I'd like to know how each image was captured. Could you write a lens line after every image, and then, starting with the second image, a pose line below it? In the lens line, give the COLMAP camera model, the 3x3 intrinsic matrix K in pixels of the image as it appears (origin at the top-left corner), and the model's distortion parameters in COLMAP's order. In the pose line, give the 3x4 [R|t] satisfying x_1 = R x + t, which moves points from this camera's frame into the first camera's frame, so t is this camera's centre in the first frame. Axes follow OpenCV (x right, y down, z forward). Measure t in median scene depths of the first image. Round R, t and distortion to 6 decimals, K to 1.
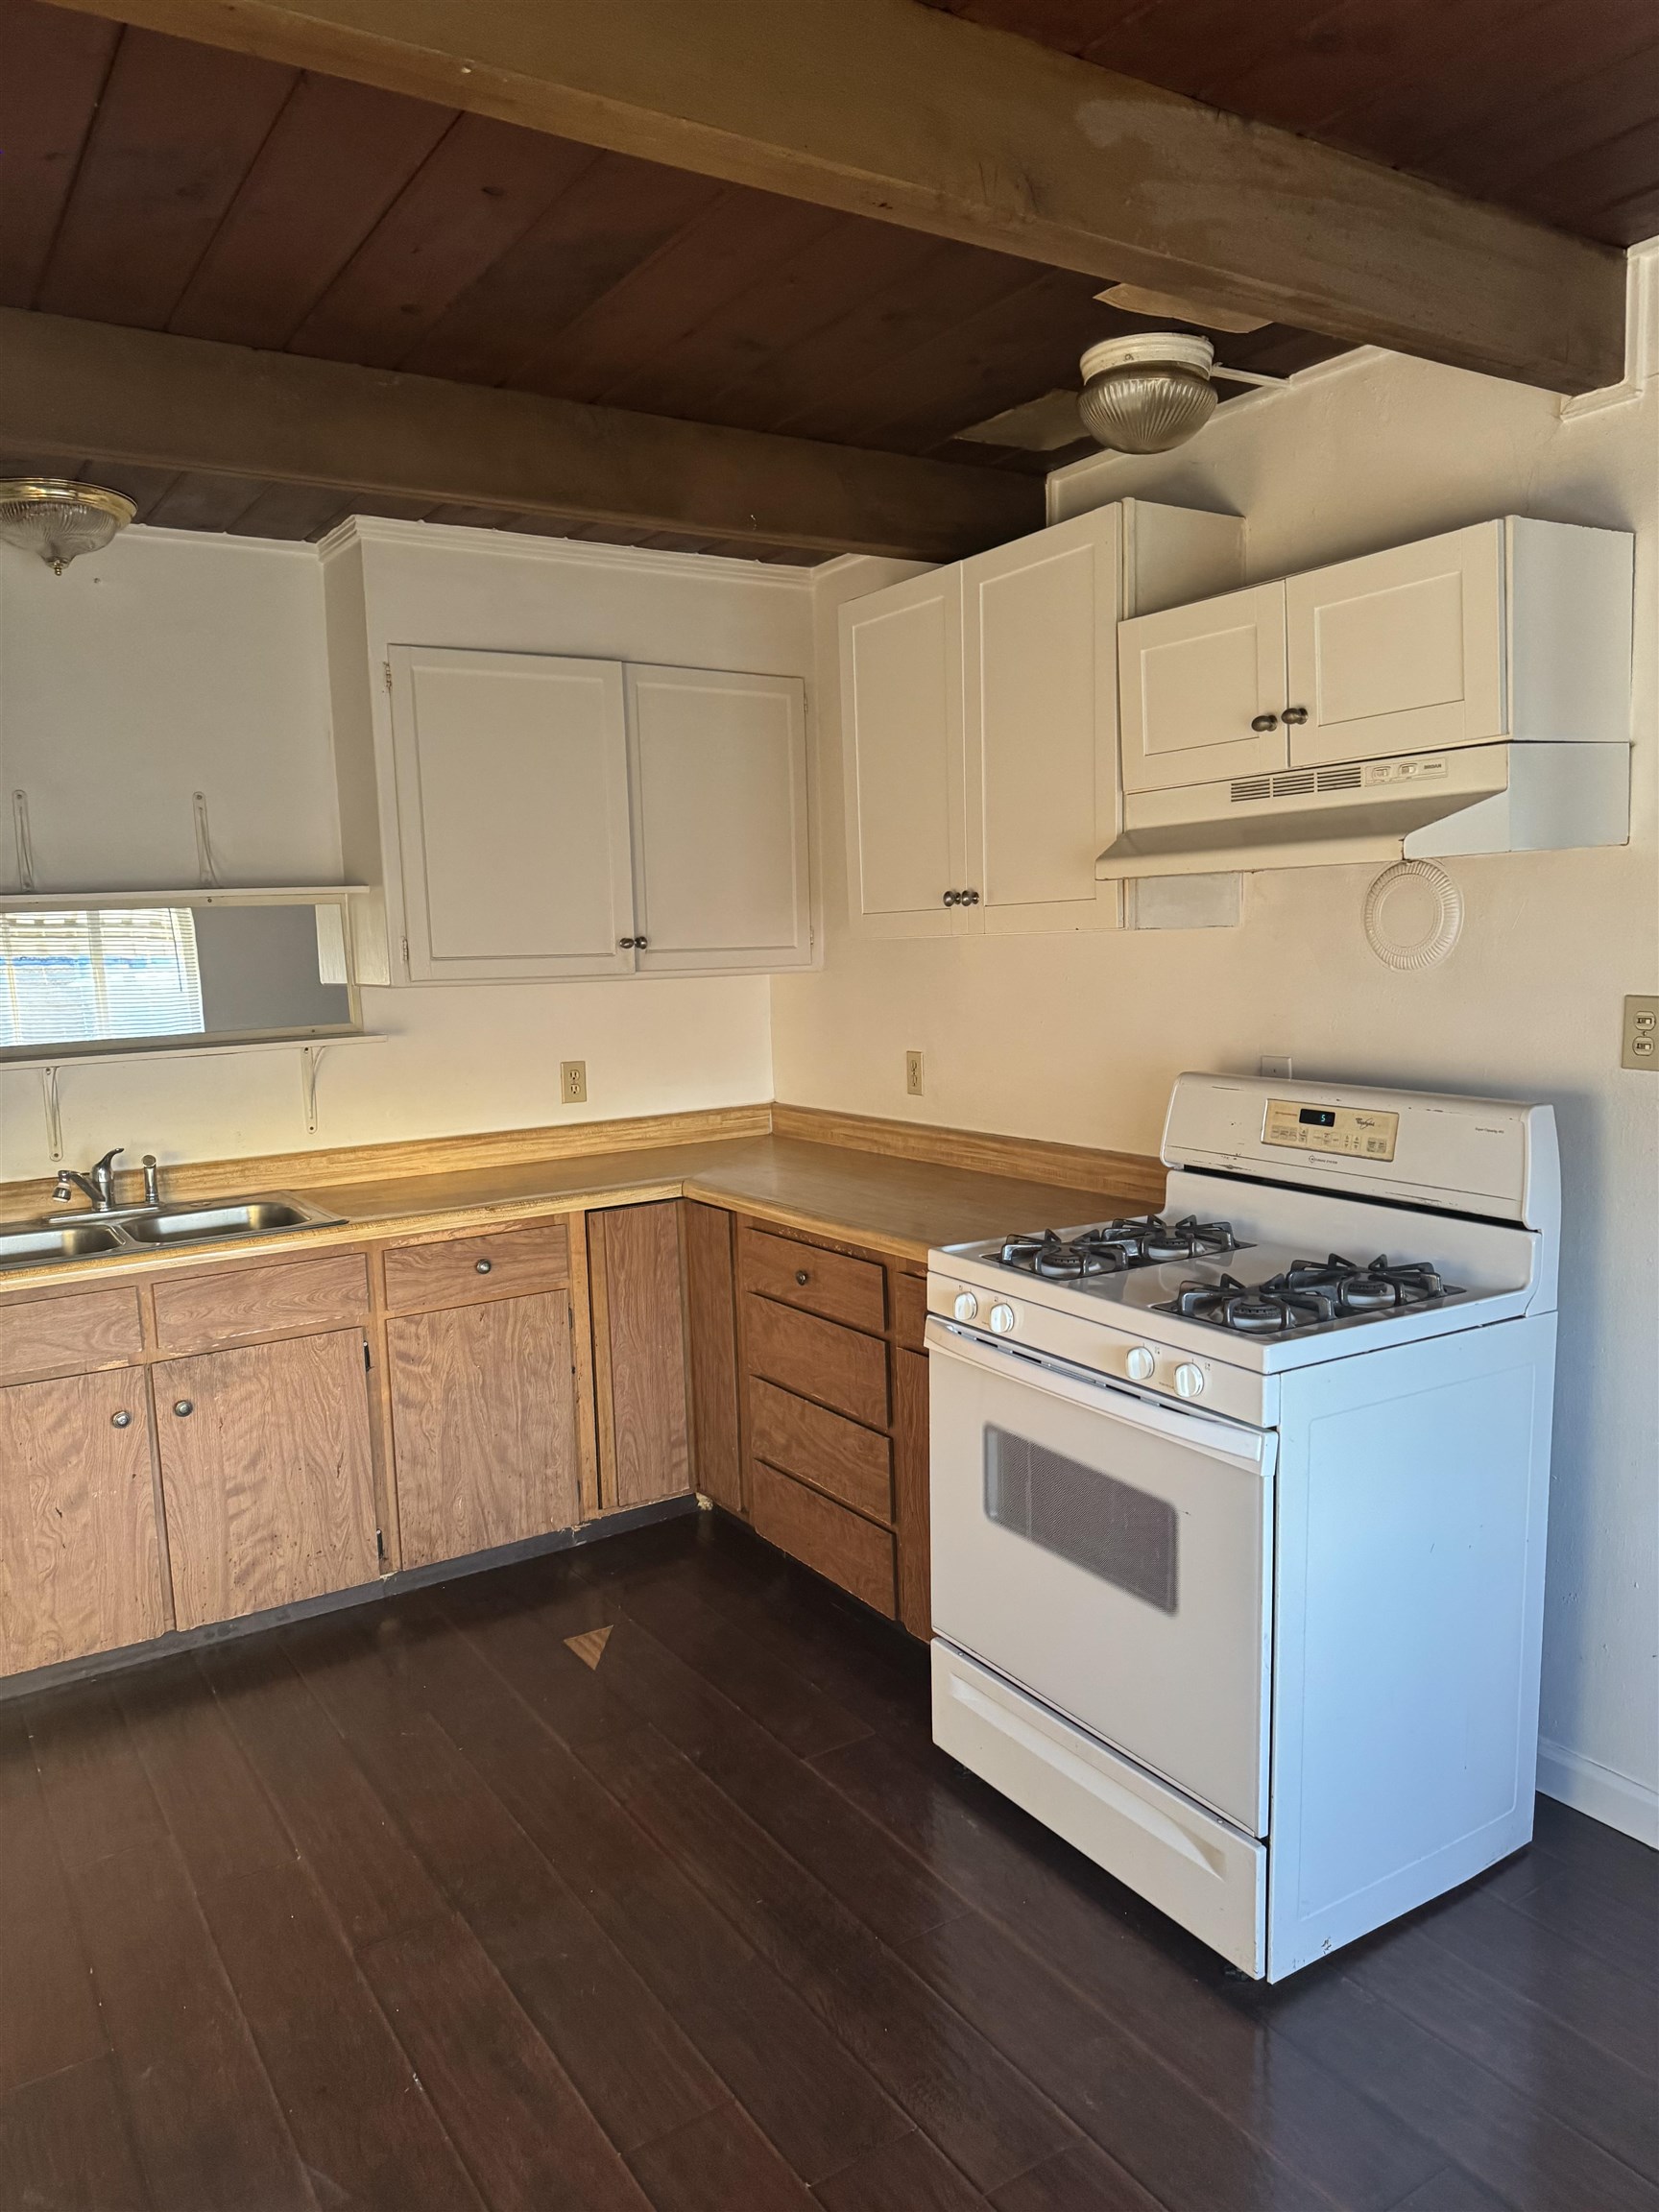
lens RADIAL K [[1556.6, 0, 826.9], [0, 1556.6, 1094.0], [0, 0, 1]] dist [0.044354, -0.047926]
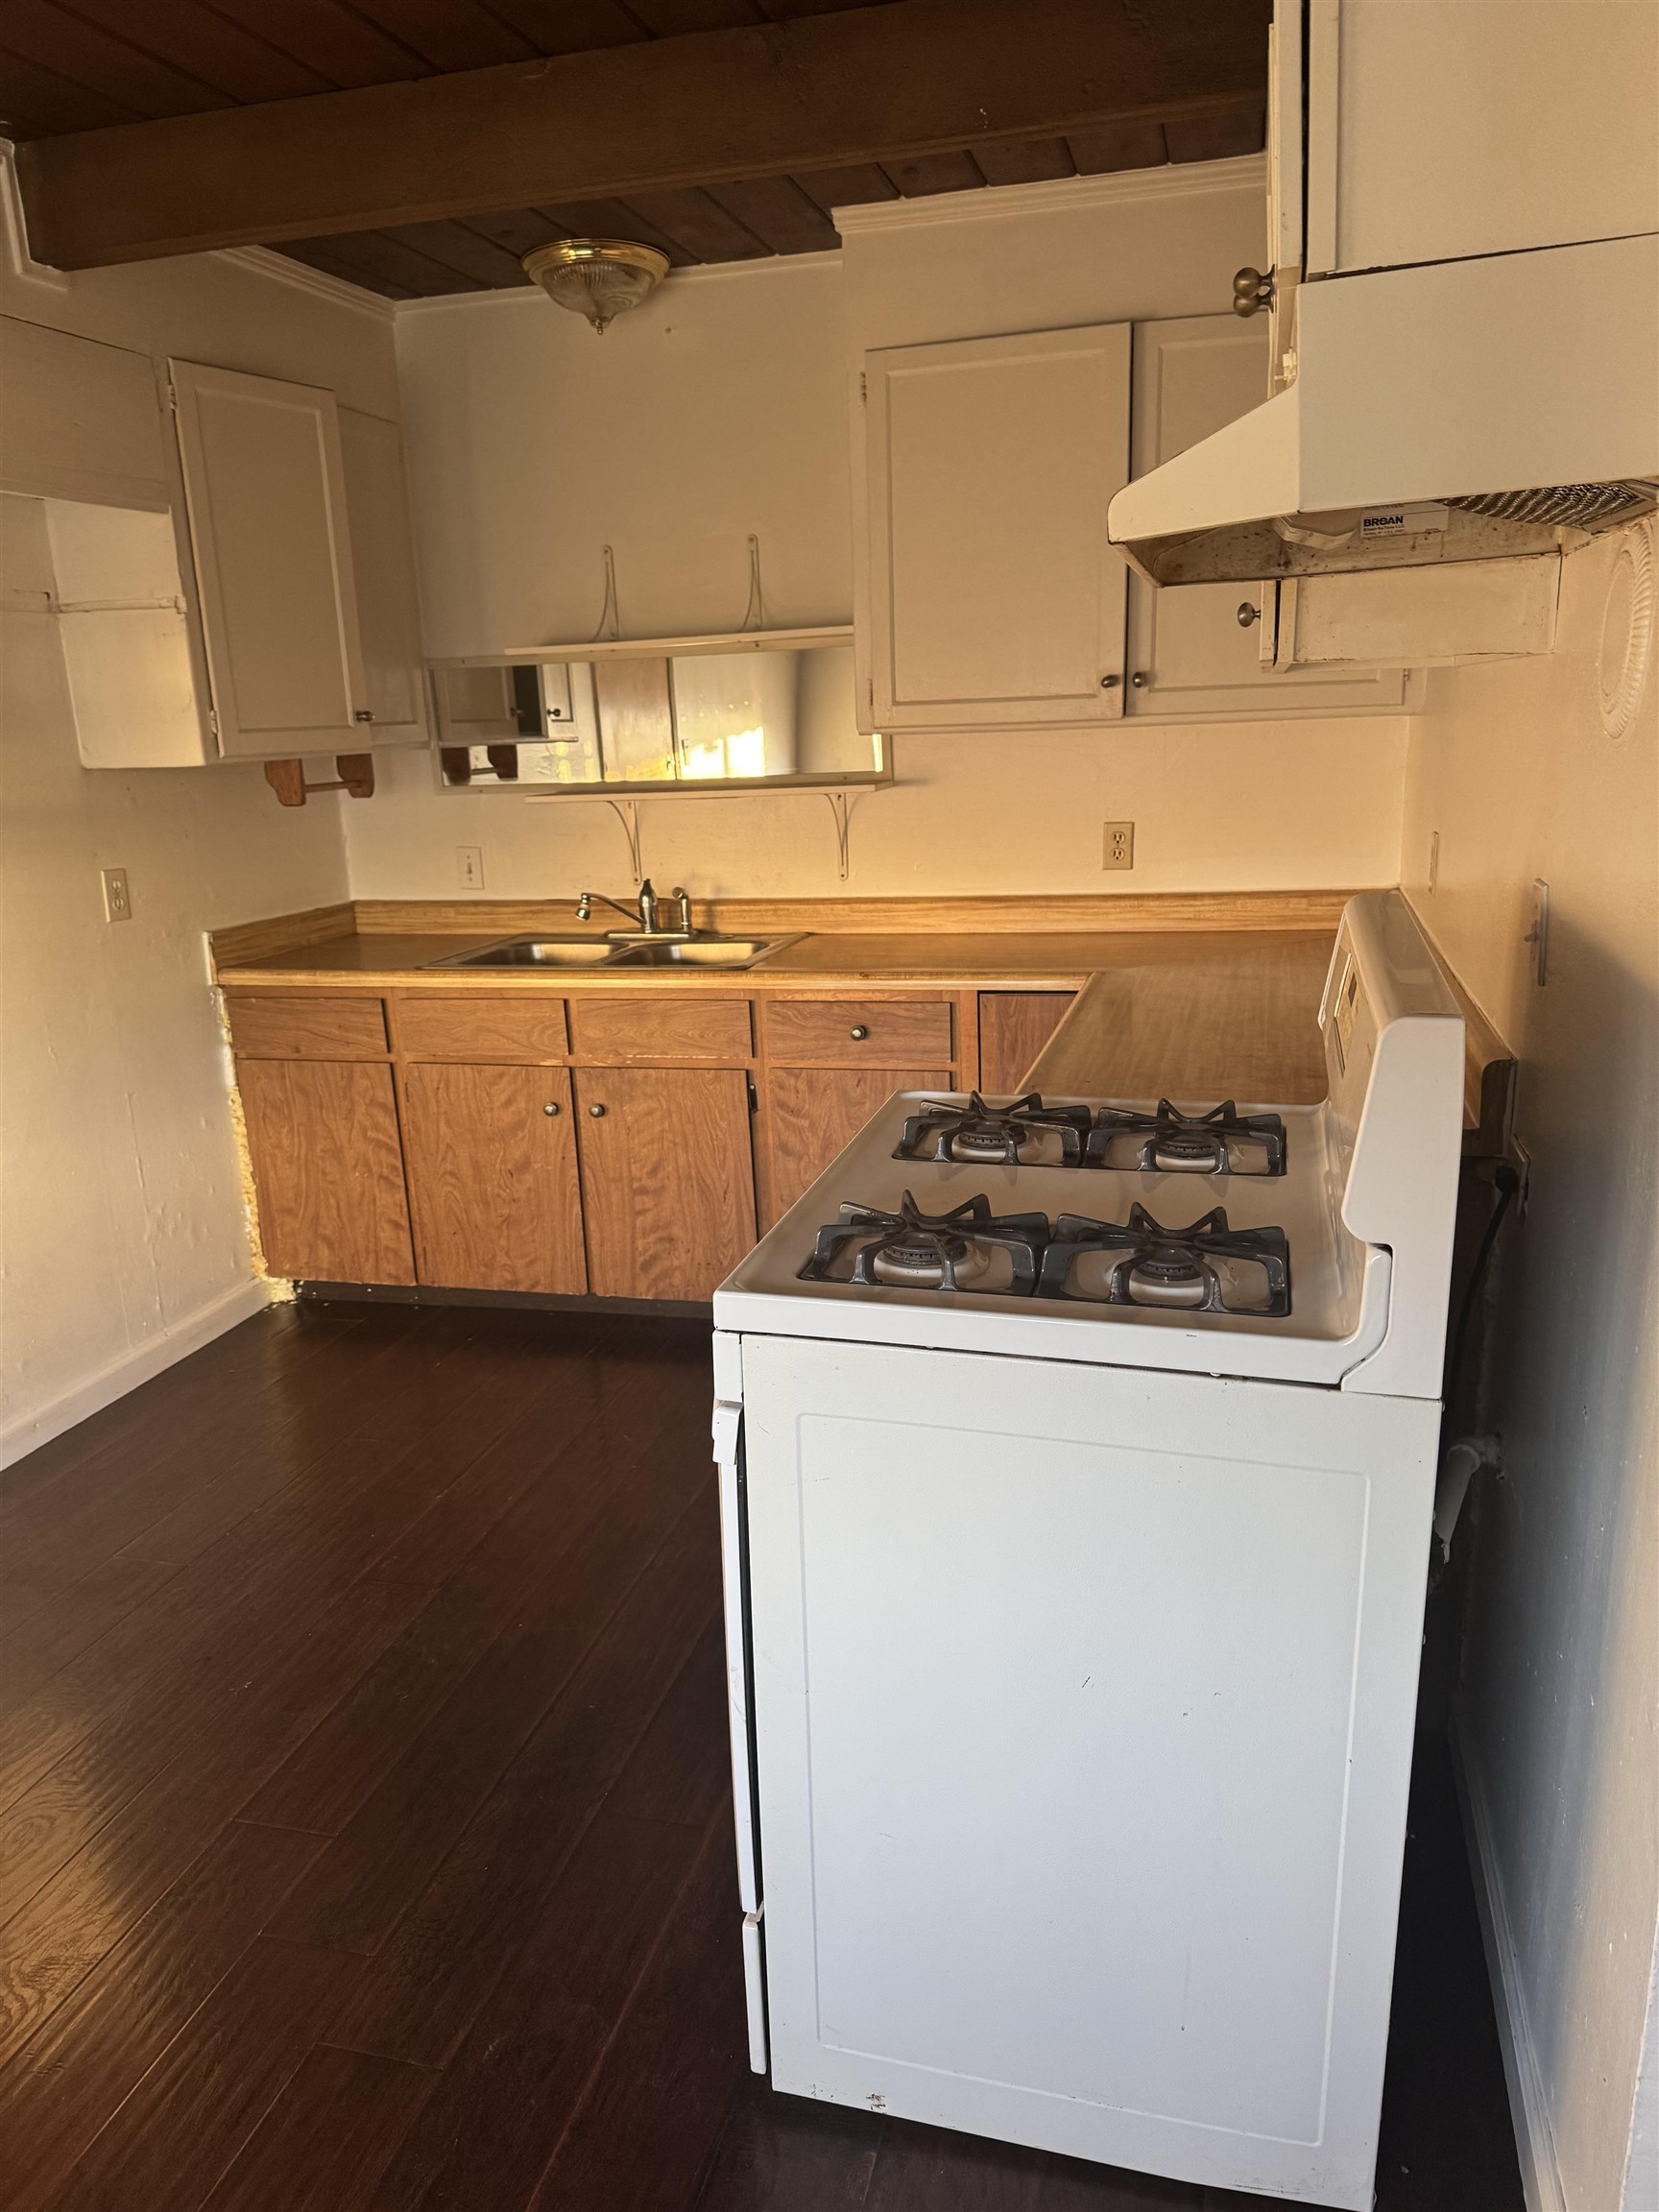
lens RADIAL K [[1556.6, 0, 822.6], [0, 1556.6, 1130.0], [0, 0, 1]] dist [0.044354, -0.047926]
pose [[0.663760, 0.202027, -0.720144, 0.496306], [-0.059699, 0.974068, 0.218237, -0.042781], [0.745559, -0.101865, 0.658608, 0.347885]]
